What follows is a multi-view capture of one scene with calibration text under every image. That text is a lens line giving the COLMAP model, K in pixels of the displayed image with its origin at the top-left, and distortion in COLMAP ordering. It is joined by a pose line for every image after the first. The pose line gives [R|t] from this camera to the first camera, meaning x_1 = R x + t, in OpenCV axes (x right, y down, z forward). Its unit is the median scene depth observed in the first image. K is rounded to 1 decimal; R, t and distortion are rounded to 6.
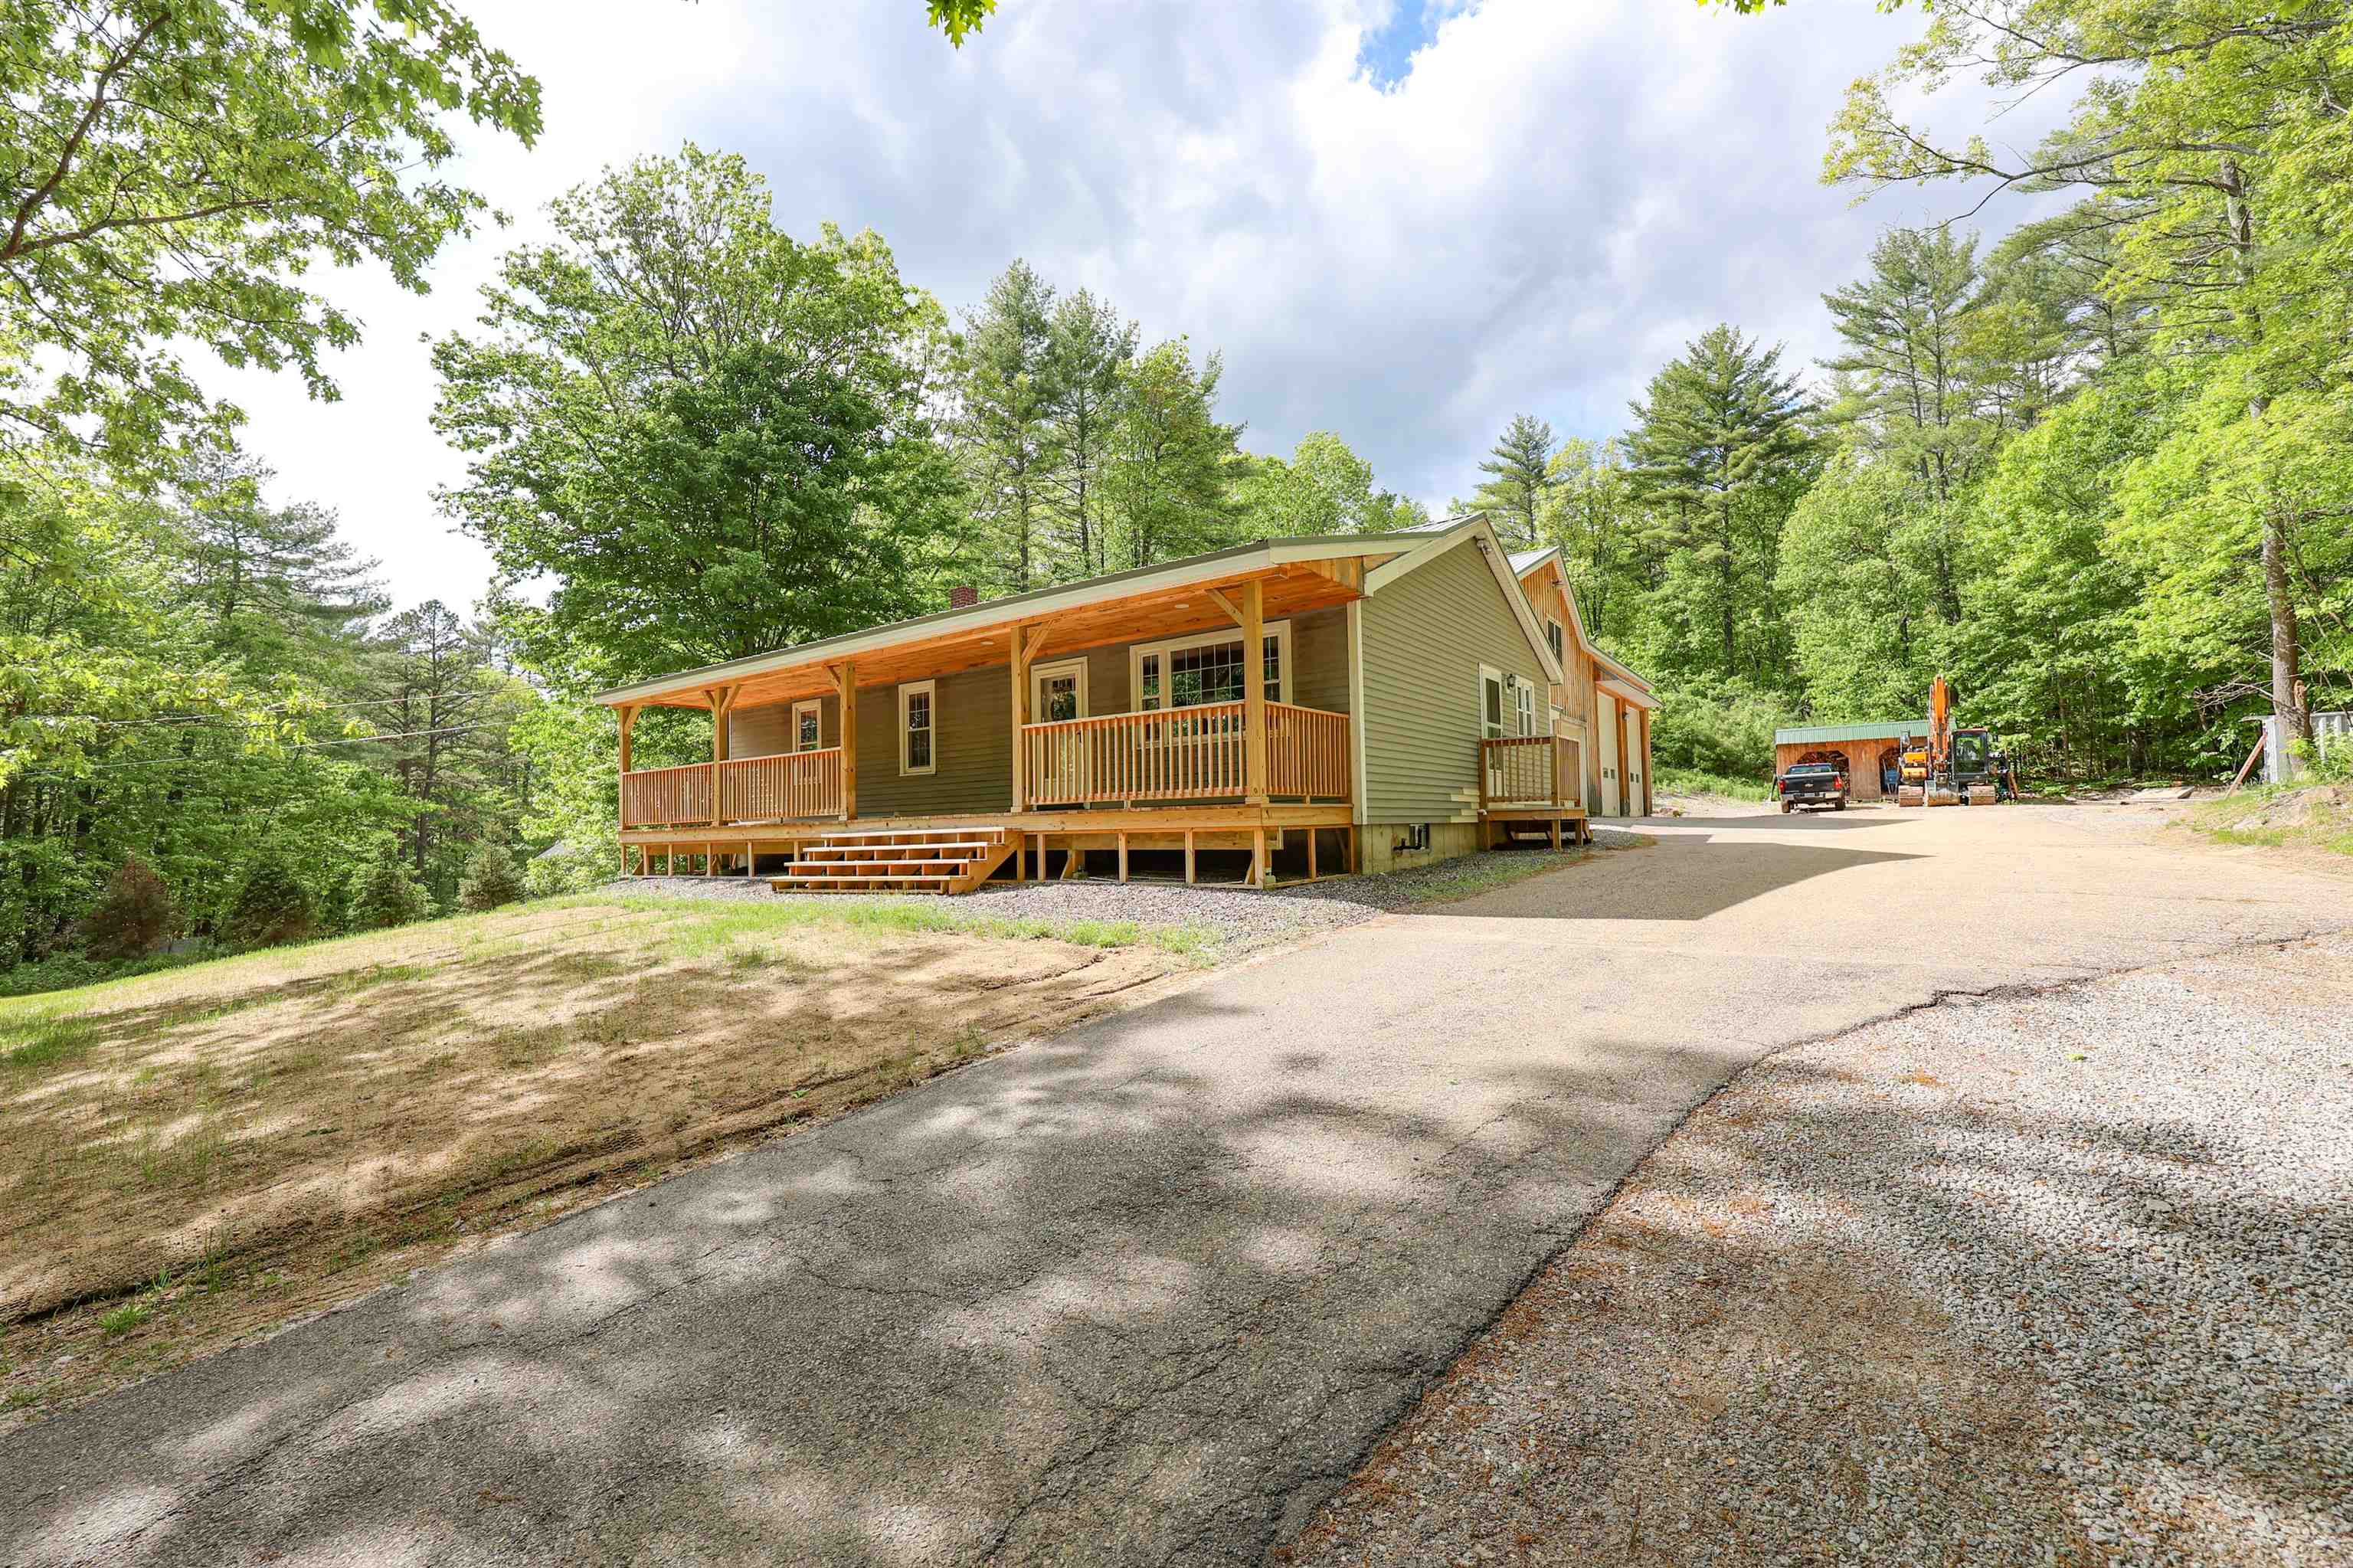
lens RADIAL K [[956.6, 0, 1174.7], [0, 956.6, 780.0], [0, 0, 1]] dist [-0.002246, -0.000166]
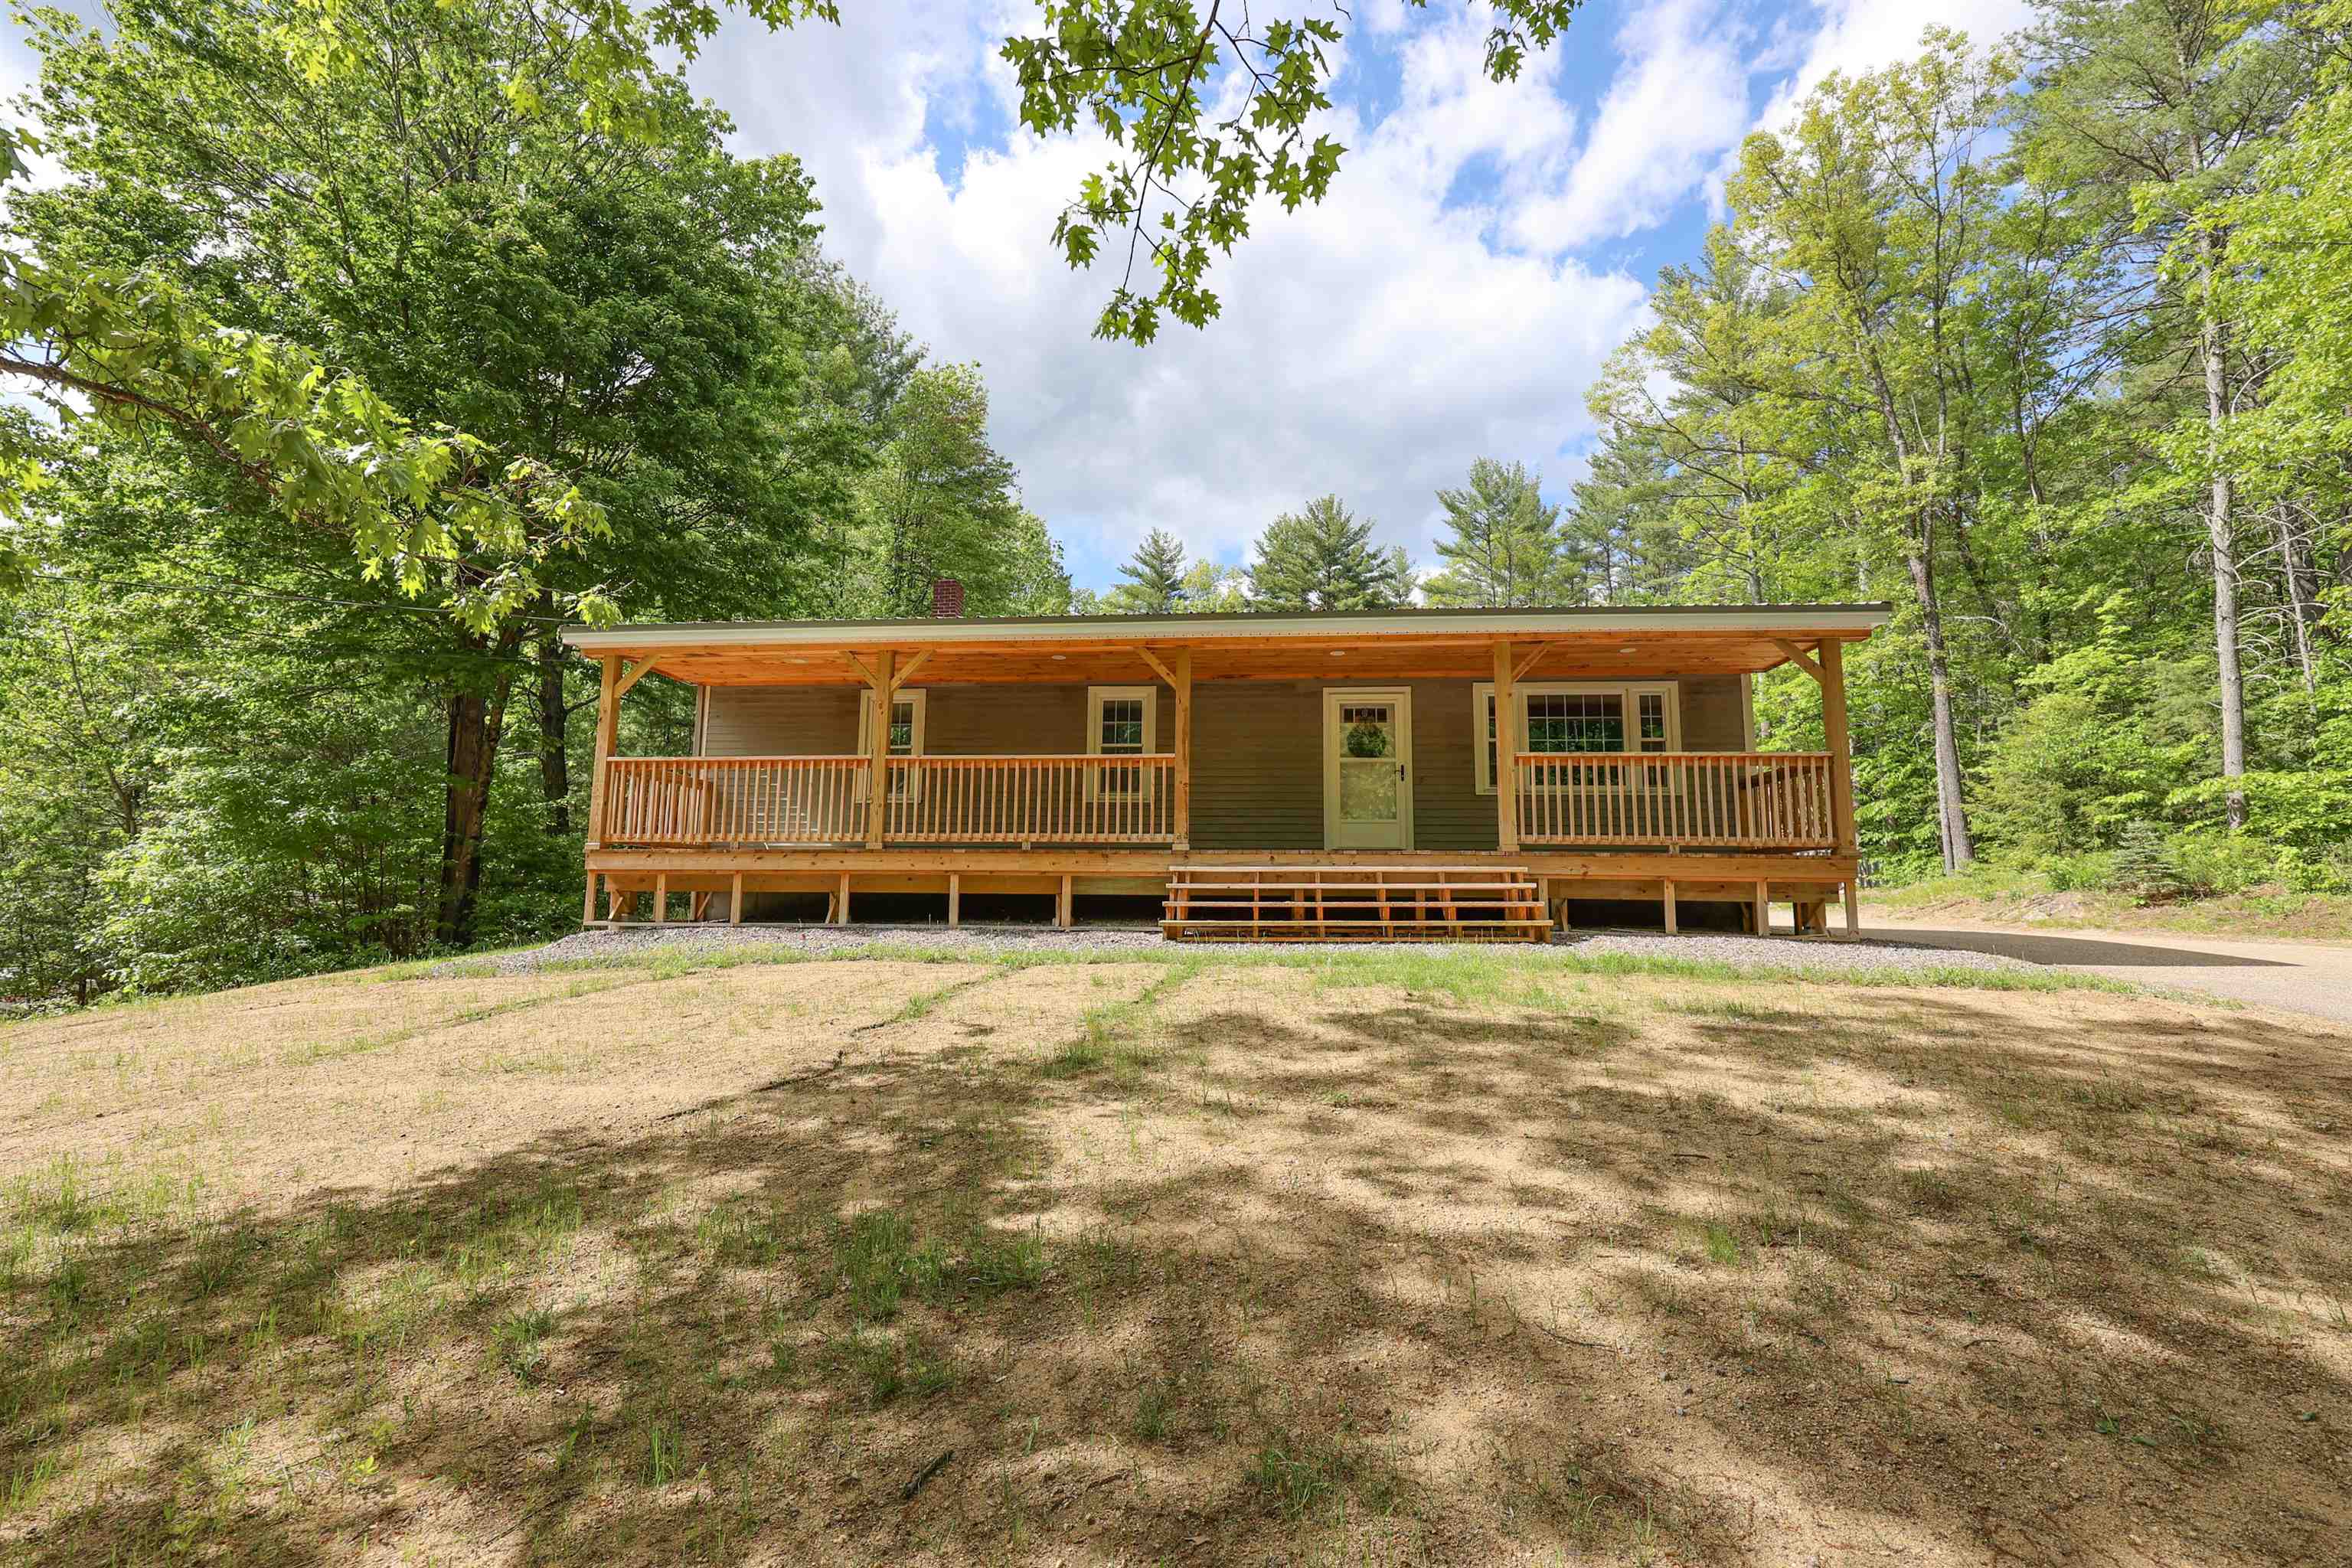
lens RADIAL K [[956.2, 0, 1183.7], [0, 956.2, 803.9], [0, 0, 1]] dist [-0.002246, -0.000166]
pose [[0.859101, 0.087974, 0.504188, -0.242492], [-0.056207, 0.995375, -0.077907, 0.020793], [-0.508710, 0.038591, 0.860073, 0.117607]]
